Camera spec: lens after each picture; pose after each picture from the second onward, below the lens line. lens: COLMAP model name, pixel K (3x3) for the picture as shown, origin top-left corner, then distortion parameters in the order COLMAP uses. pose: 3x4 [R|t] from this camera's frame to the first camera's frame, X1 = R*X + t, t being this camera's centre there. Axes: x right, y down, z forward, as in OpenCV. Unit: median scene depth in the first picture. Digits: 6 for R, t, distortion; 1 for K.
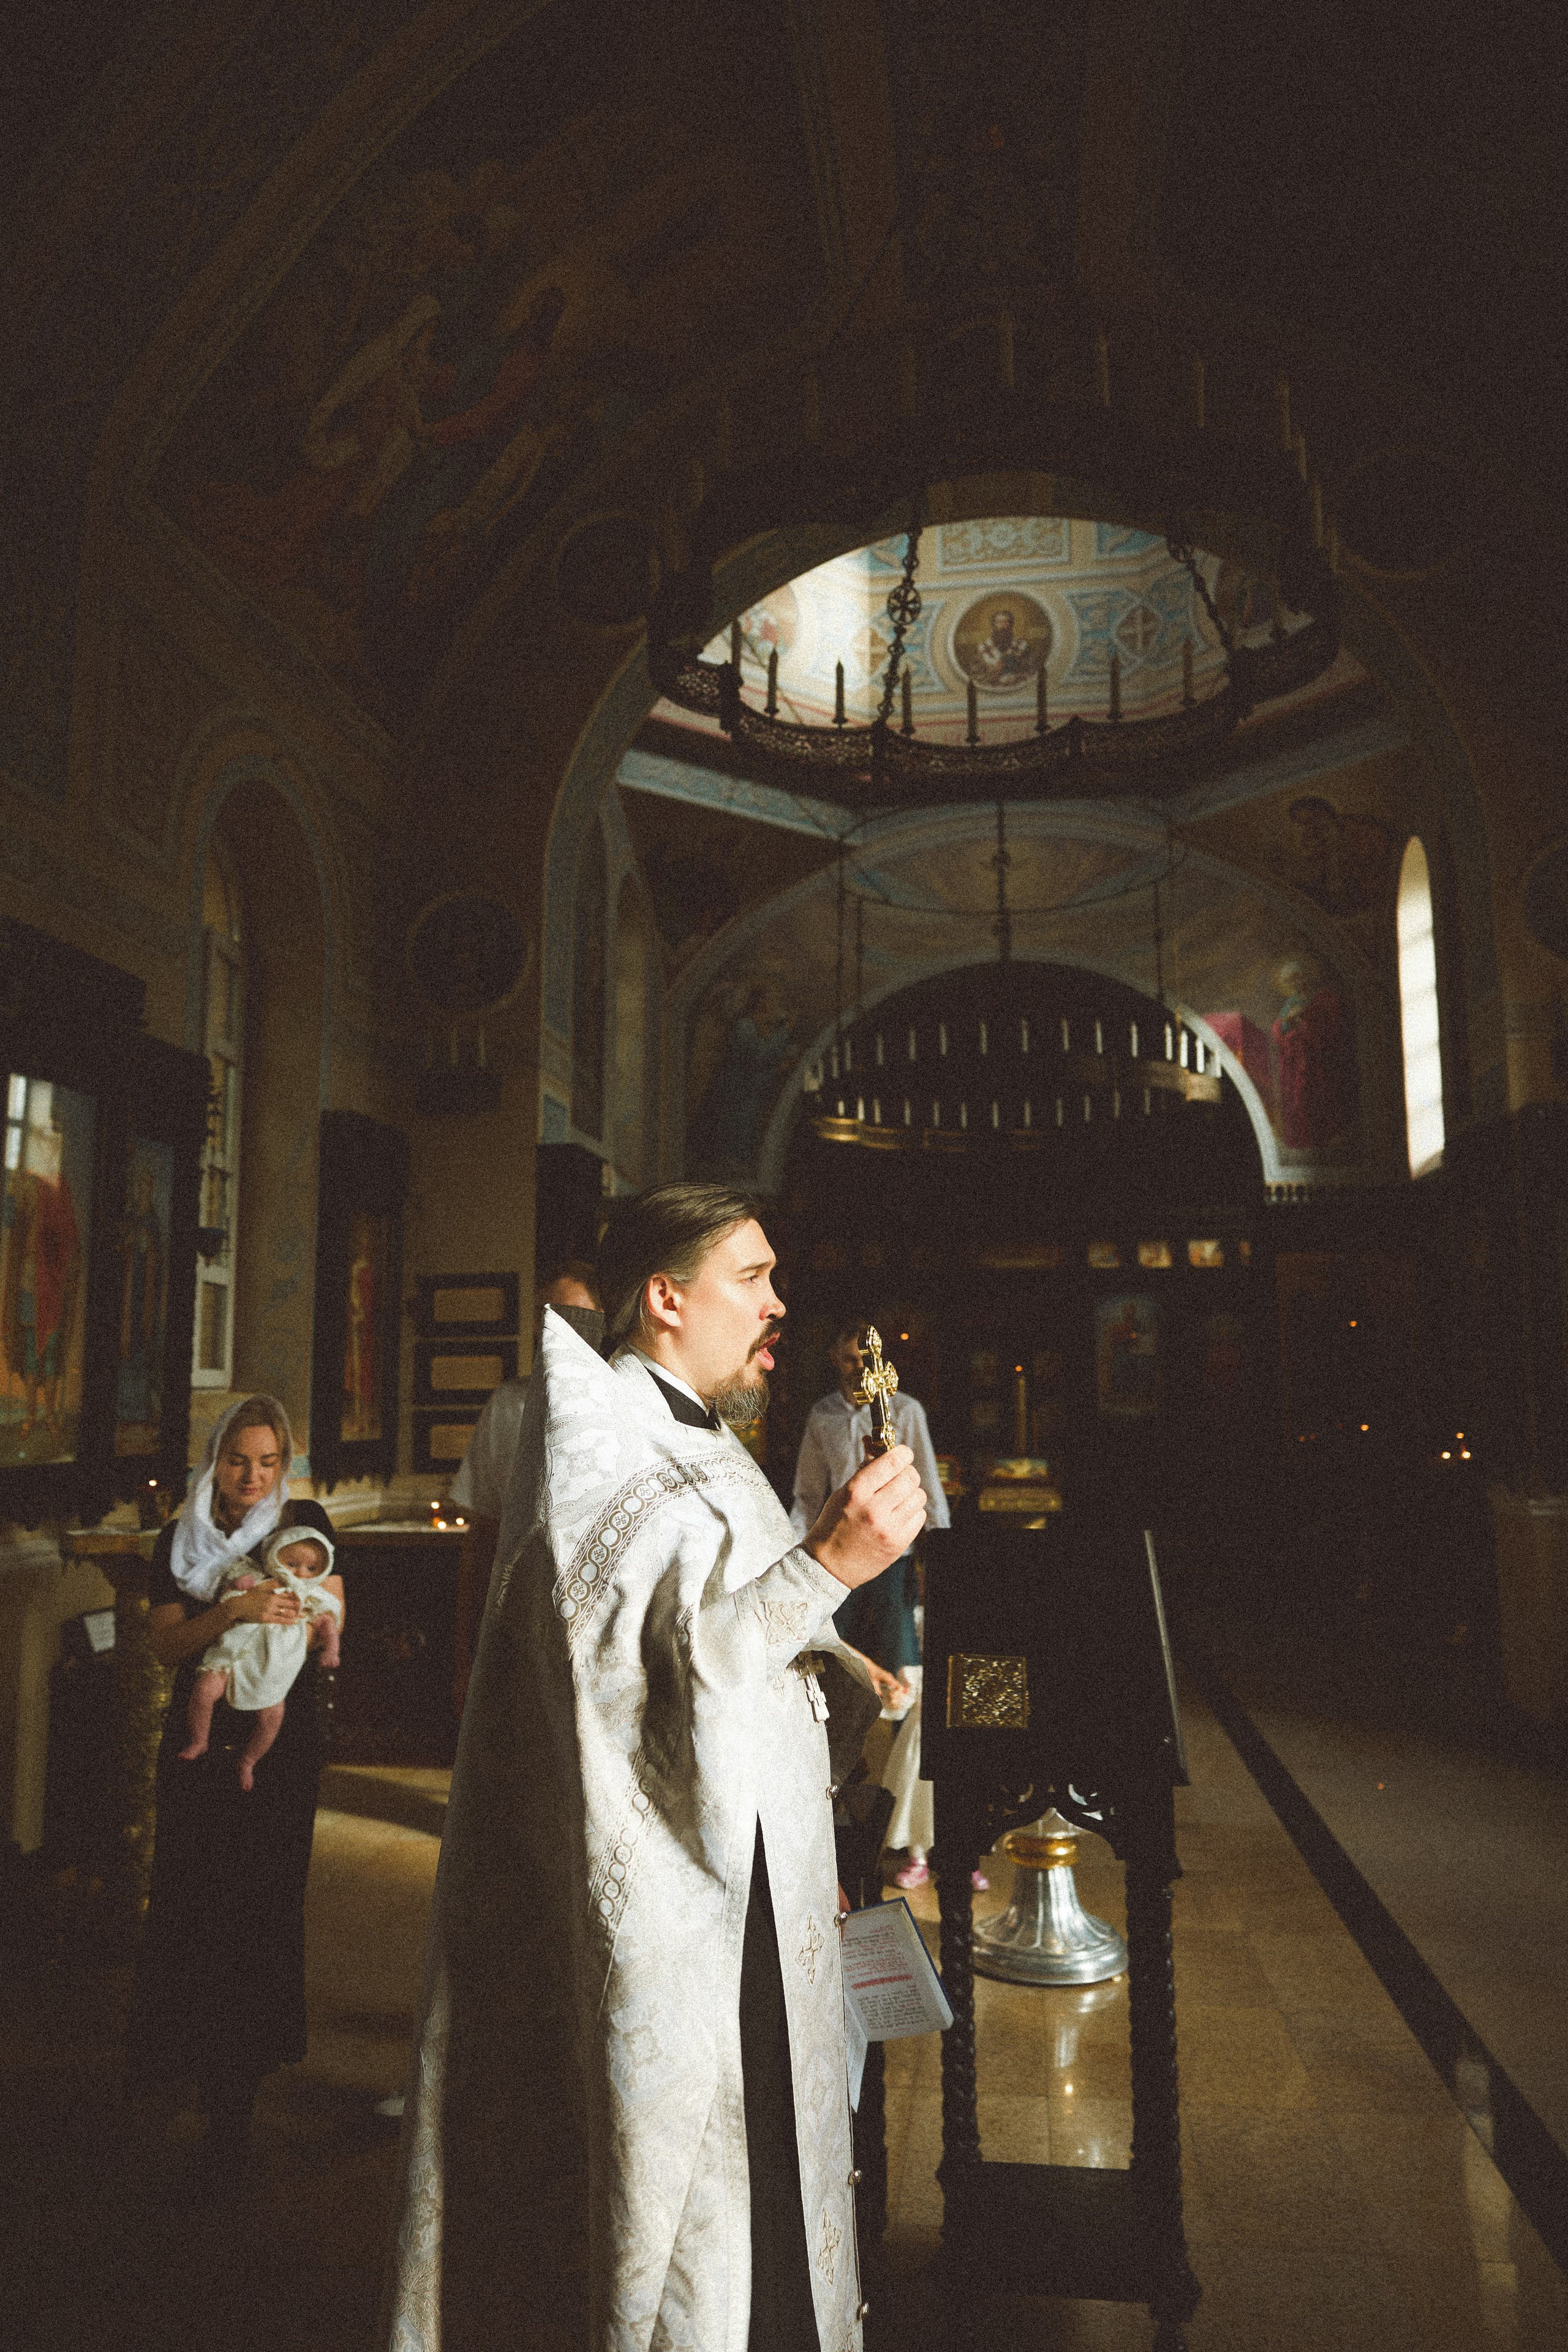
lens RADIAL K [[1582.4, 0, 780.2], [0, 1582.4, 1191.8], [0, 0, 1]] dist [-0.007903, 0.009069]
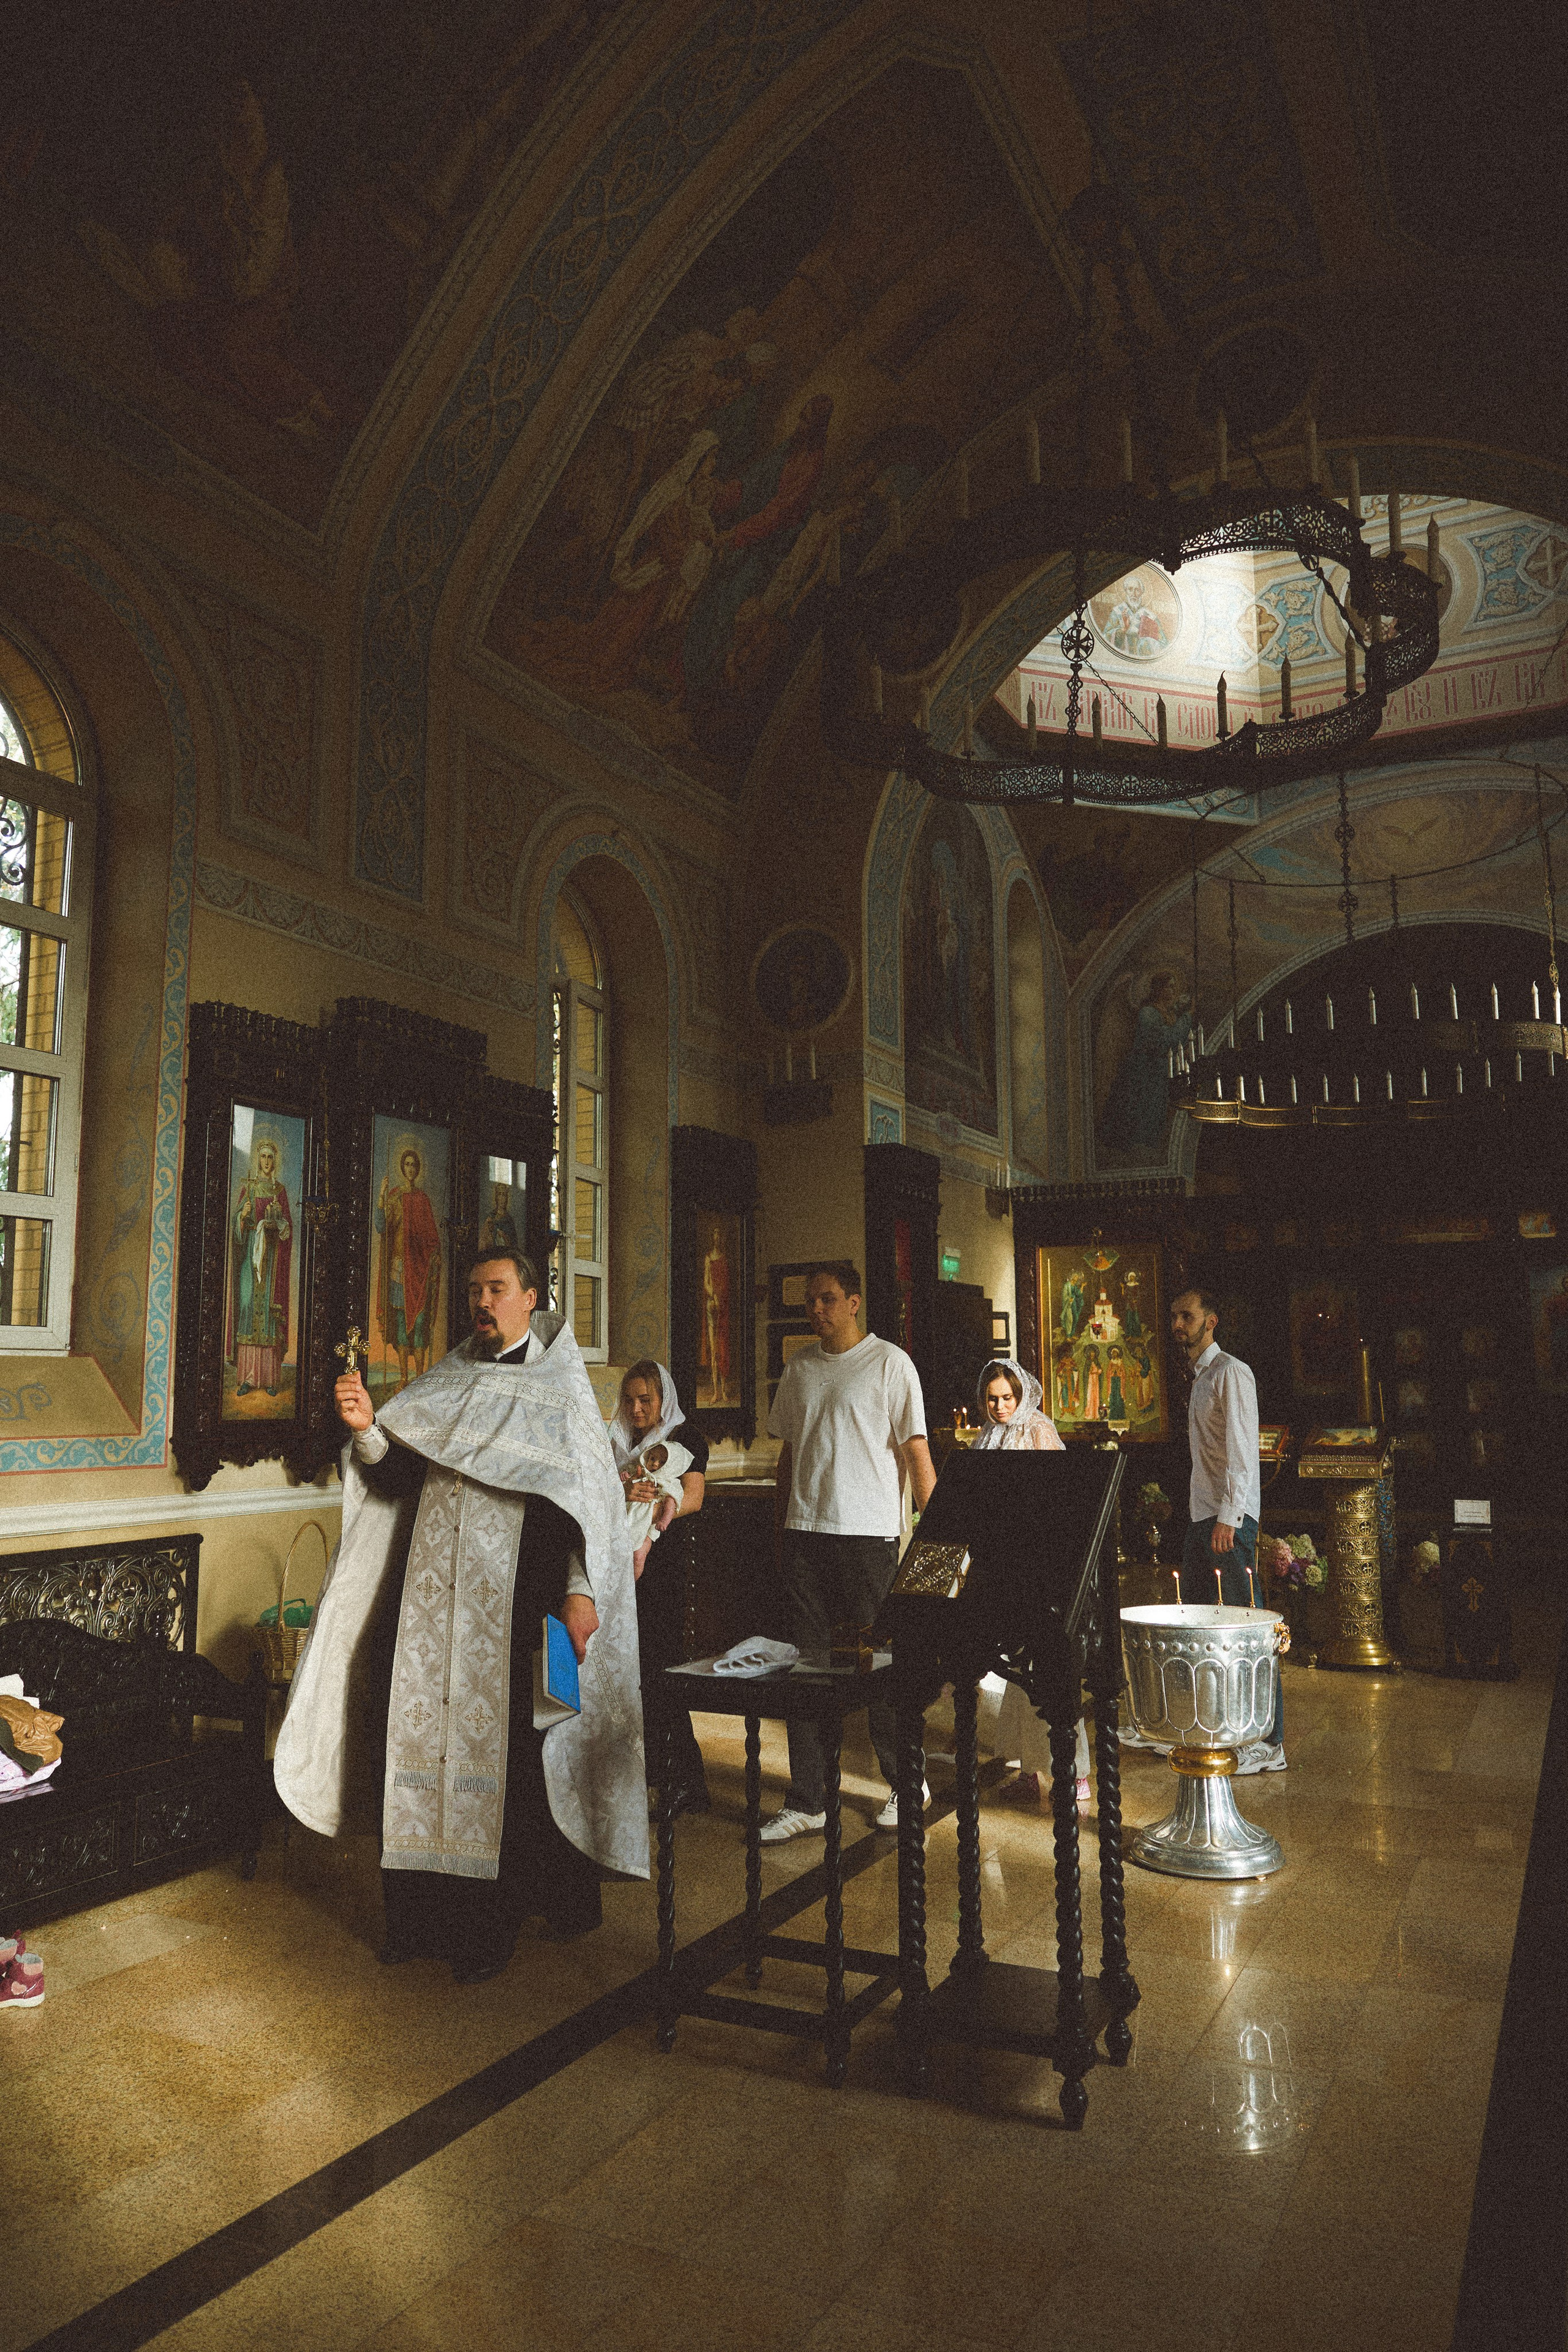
lens RADIAL K [[1582.4, 0, 784.9], [0, 1582.4, 1178.9], [0, 0, 1]] dist [-0.007903, 0.009069]
pose [[0.946714, -0.049118, -0.318307, 0.095887], [0.047606, 0.998788, -0.012532, 0.003596], [0.318536, -0.003289, 0.947905, -0.052185]]
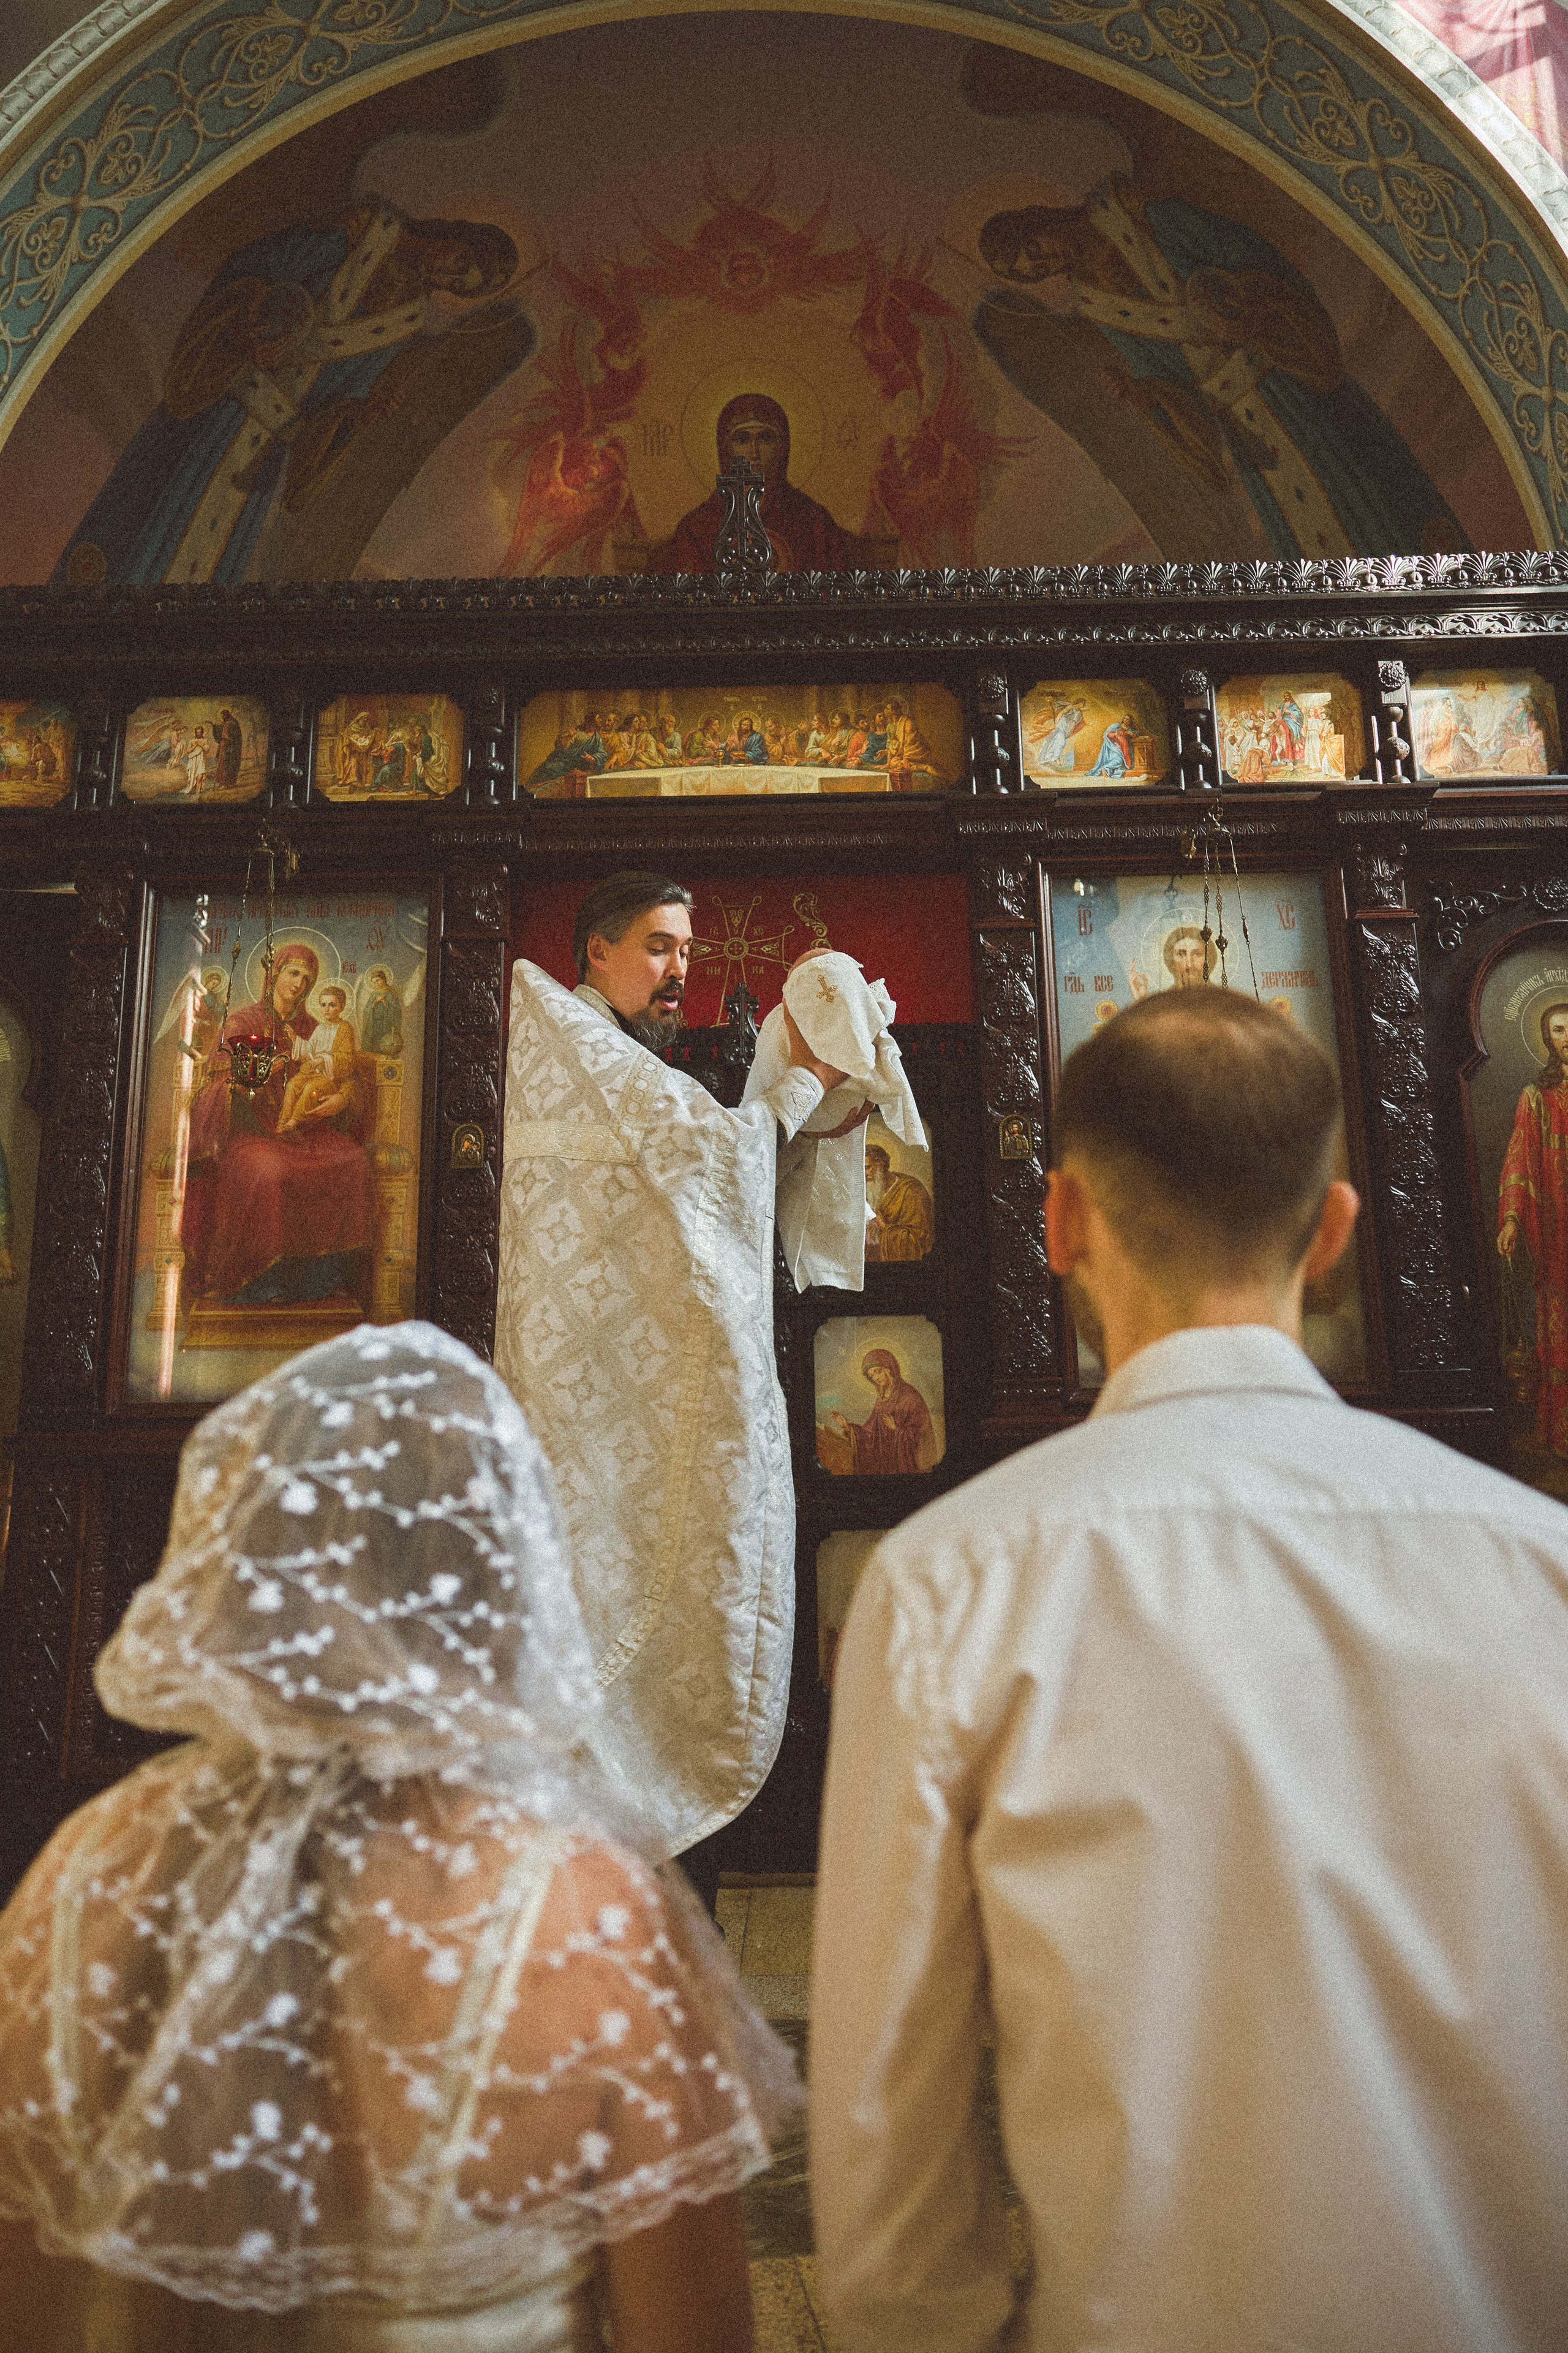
lens RADIAL K [[1669.7, 0, 800.6], [0, 1669.7, 1184.5], [0, 0, 1]] dist [-0.016798, 0.006017]
pose [[0.990579, 0.011837, 0.136430, 0.148680], [0.000183, 0.996142, -0.087760, 0.160578], [-0.136942, 0.086958, 0.986755, 0.897180]]
